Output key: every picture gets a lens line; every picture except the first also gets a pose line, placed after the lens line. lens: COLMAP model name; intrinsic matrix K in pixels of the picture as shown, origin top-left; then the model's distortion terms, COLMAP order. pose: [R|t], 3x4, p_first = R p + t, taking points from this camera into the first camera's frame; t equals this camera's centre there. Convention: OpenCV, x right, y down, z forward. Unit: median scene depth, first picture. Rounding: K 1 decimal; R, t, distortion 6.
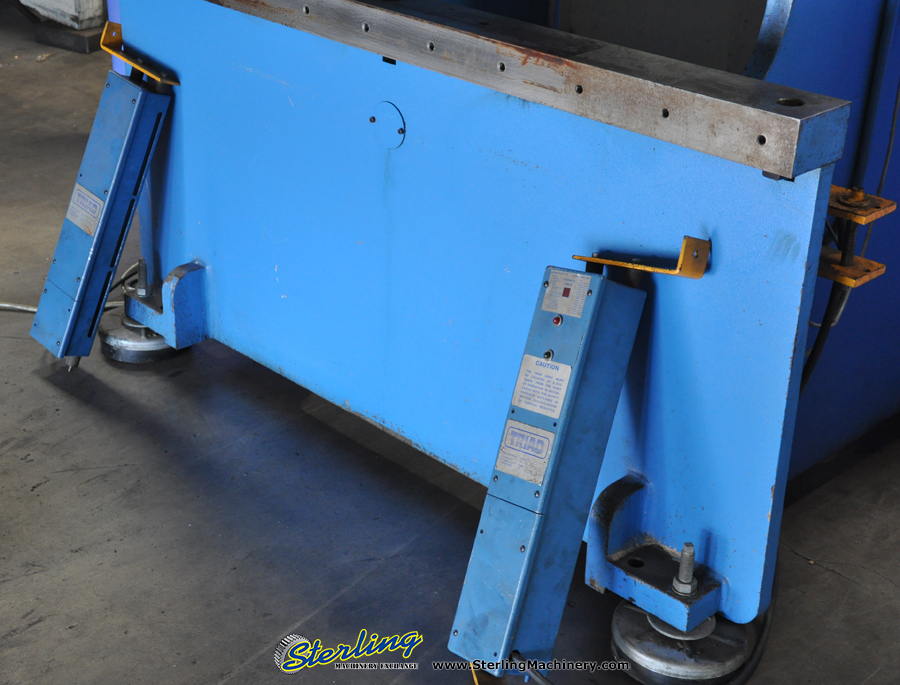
lens RADIAL K [[1456.4, 0, 380.8], [0, 1456.4, 341.1], [0, 0, 1]] dist [0.140049, 0.151650]
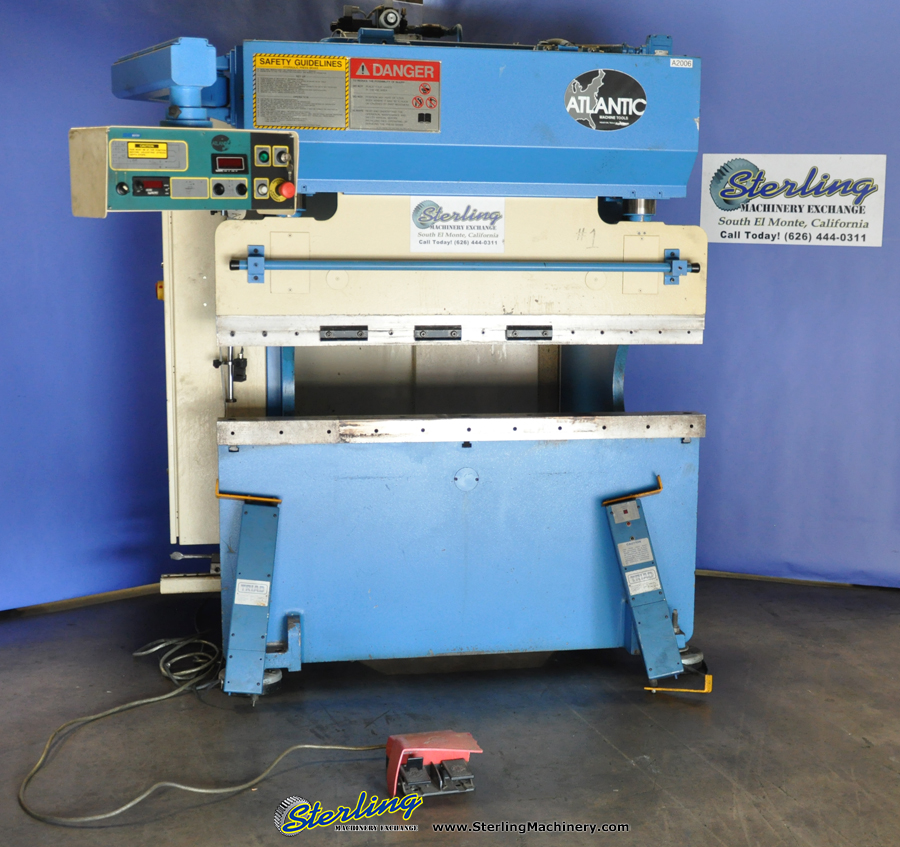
lens RADIAL K [[1375.3, 0, 508.5], [0, 1375.3, 426.0], [0, 0, 1]] dist [-0.035340, 0.016645]
pose [[0.520366, -0.116788, 0.845919, -1.768253], [0.371315, 0.922999, -0.100984, -0.007643], [-0.768989, 0.366651, 0.523663, -0.039592]]
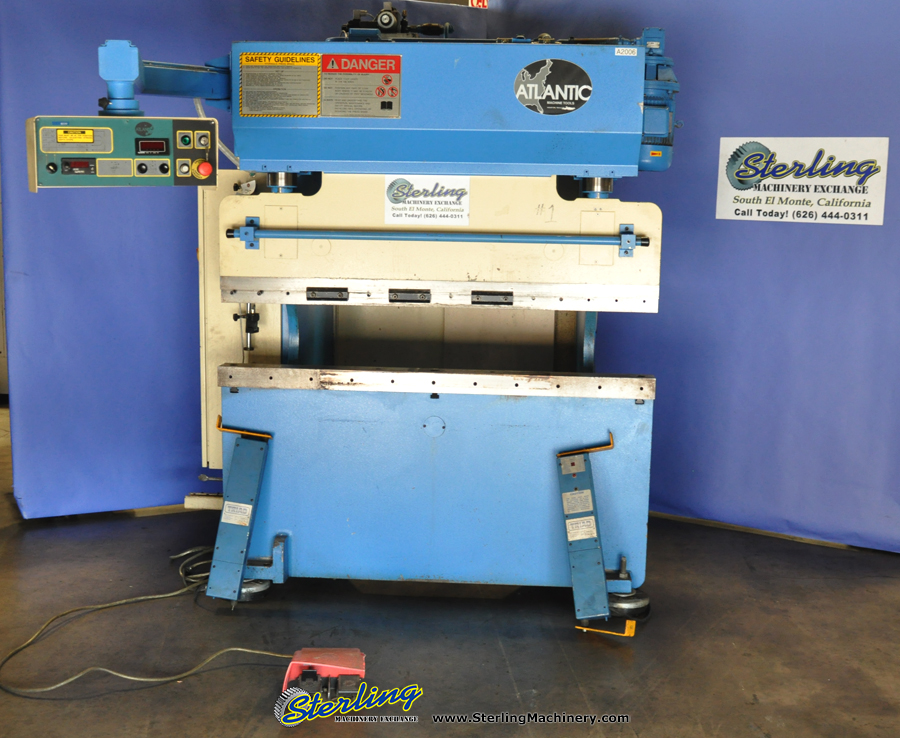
lens RADIAL K [[1166.0, 0, 452.3], [0, 1166.0, 379.4], [0, 0, 1]] dist [-0.075930, 0.037768]
pose [[0.719277, -0.093606, 0.688389, -1.373438], [0.294701, 0.938422, -0.180319, 0.128541], [-0.629120, 0.332568, 0.702571, -0.319835]]
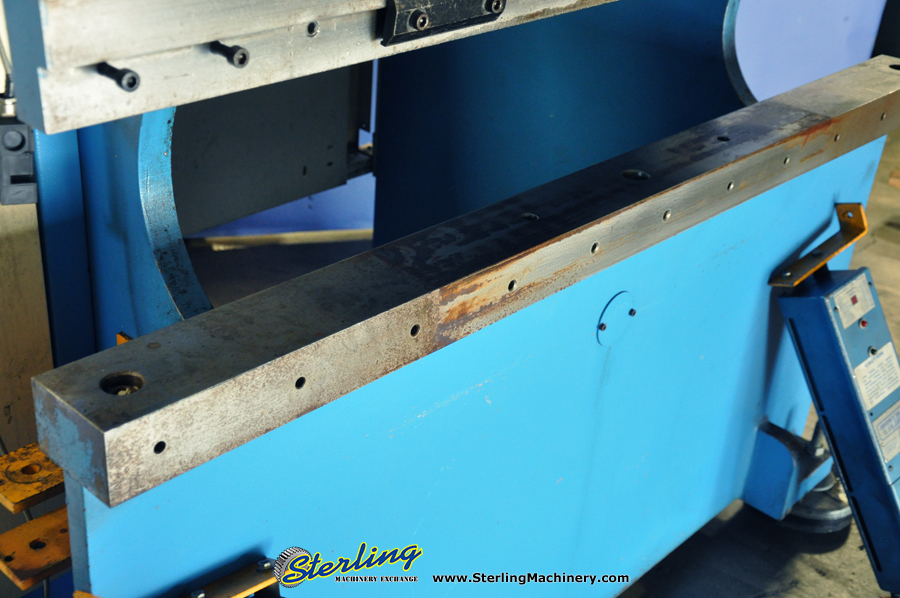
lens RADIAL K [[1165.0, 0, 450.0], [0, 1165.0, 299.0], [0, 0, 1]] dist [0.092418, -0.003981]
pose [[-0.084754, -0.483477, 0.871244, -0.633836], [0.377284, 0.793713, 0.477155, -0.581585], [-0.922211, 0.369147, 0.115138, 1.174217]]
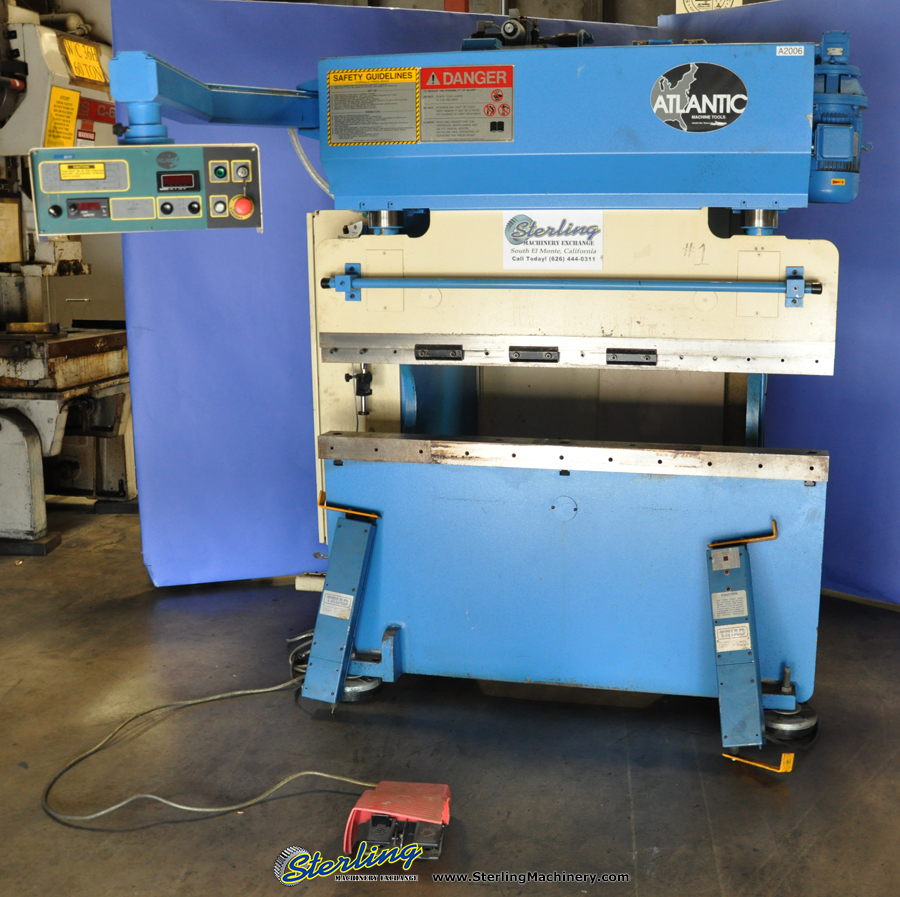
lens RADIAL K [[1076.5, 0, 535.3], [0, 1076.5, 462.8], [0, 0, 1]] dist [-0.139980, 0.079256]
pose [[0.807657, -0.118925, 0.577535, -0.947776], [0.263184, 0.949181, -0.172597, 0.028758], [-0.527659, 0.291397, 0.797912, -0.110922]]
